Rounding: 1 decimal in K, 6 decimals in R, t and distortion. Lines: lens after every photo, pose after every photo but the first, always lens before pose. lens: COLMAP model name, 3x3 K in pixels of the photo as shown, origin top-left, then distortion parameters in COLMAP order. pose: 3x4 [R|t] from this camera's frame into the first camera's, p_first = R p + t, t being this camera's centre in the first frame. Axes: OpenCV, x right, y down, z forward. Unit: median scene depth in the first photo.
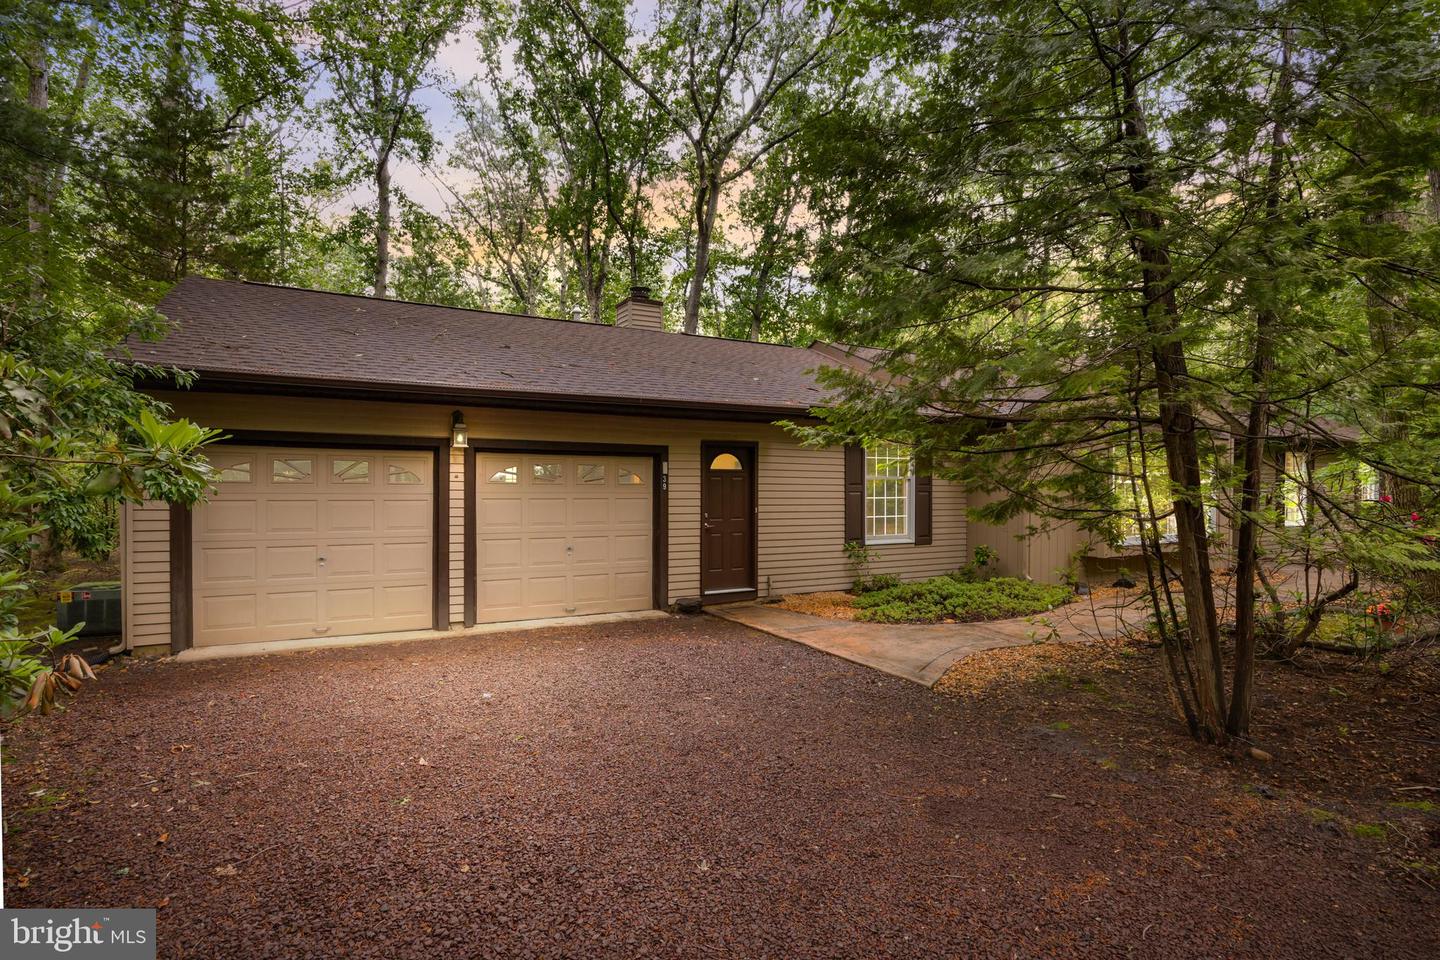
lens RADIAL K [[725.3, 0, 720.6], [0, 725.3, 490.7], [0, 0, 1]] dist [-0.000162, -0.000040]
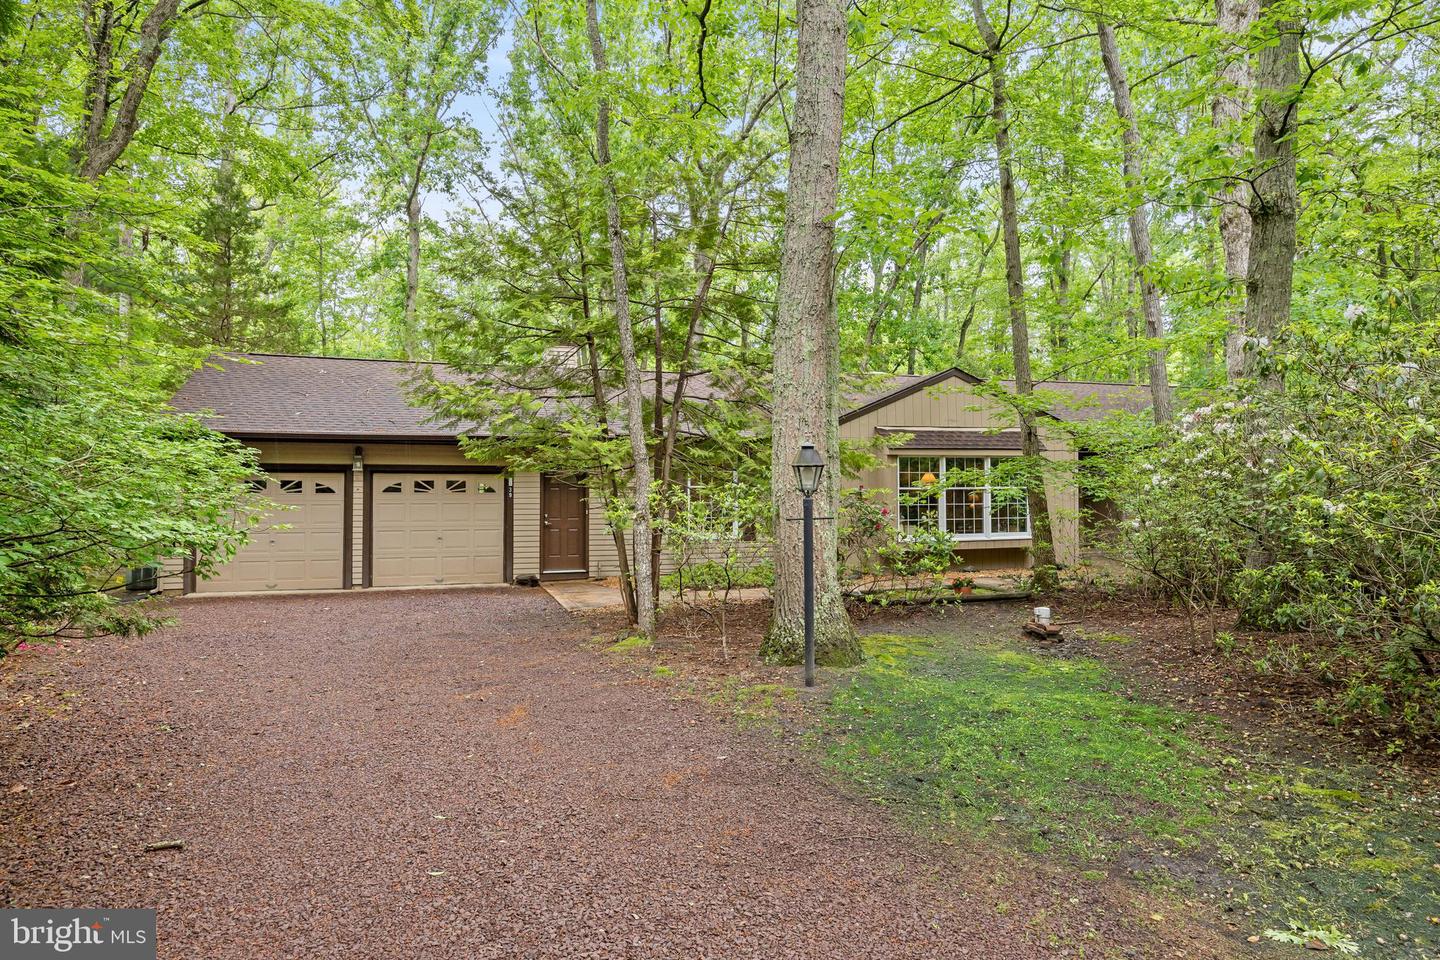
lens RADIAL K [[851.2, 0, 718.1], [0, 851.2, 473.3], [0, 0, 1]] dist [0.000143, 0.000355]
pose [[0.987497, -0.005239, -0.157553, 0.572888], [0.001543, 0.999721, -0.023575, -0.008229], [0.157633, 0.023037, 0.987229, -0.560478]]
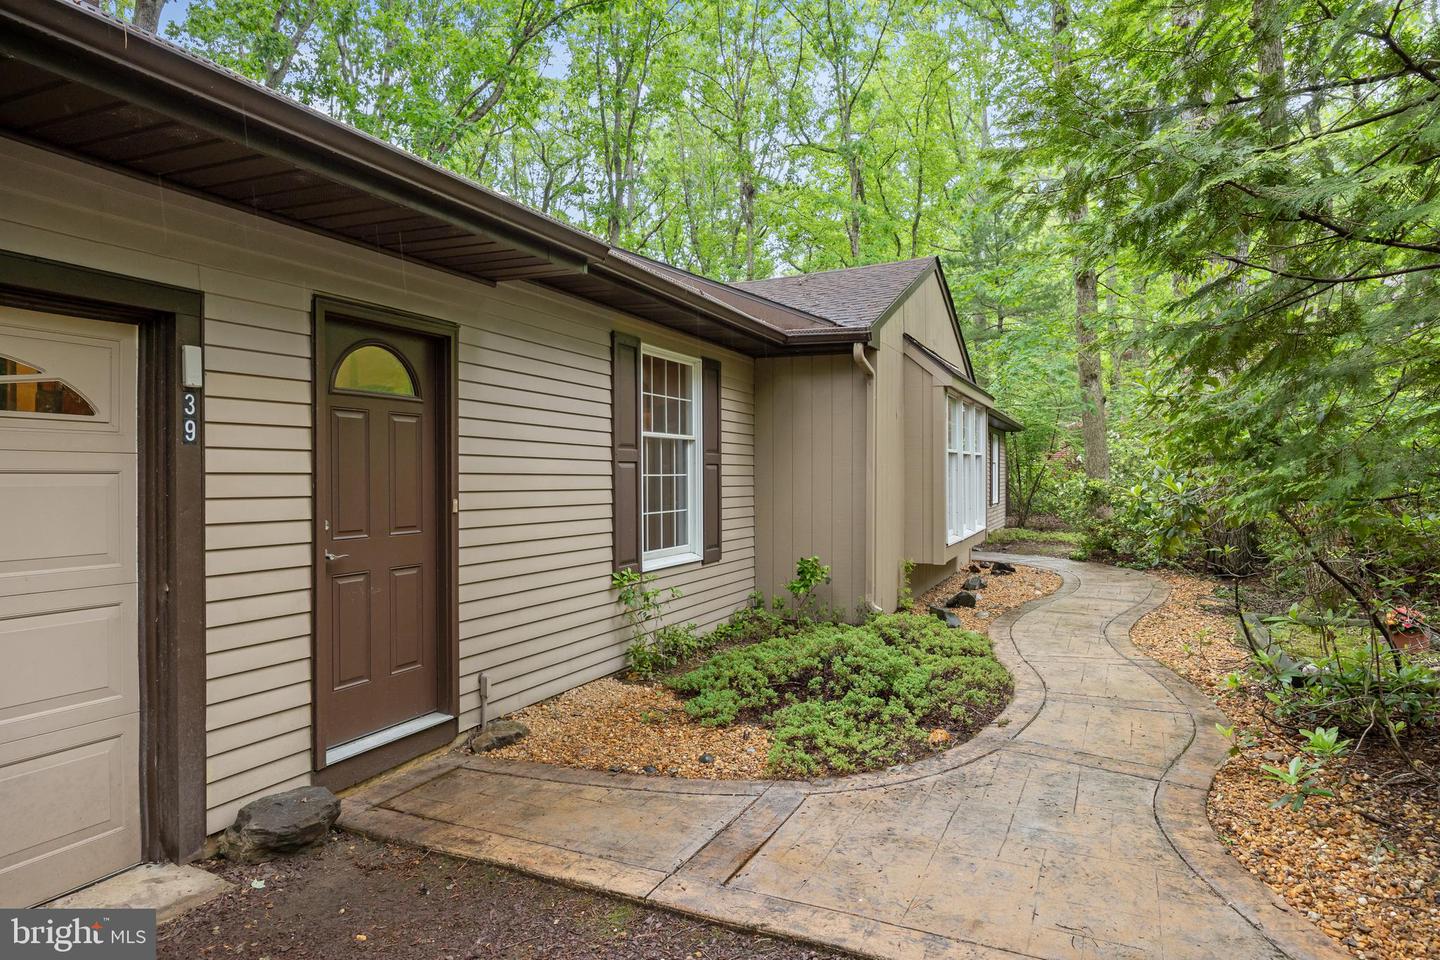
lens RADIAL K [[856.2, 0, 722.6], [0, 856.2, 482.8], [0, 0, 1]] dist [0.003186, 0.000780]
pose [[0.819824, -0.009275, 0.572540, -0.097560], [0.007648, 0.999957, 0.005247, 0.014603], [-0.572564, 0.000077, 0.819860, 0.588059]]
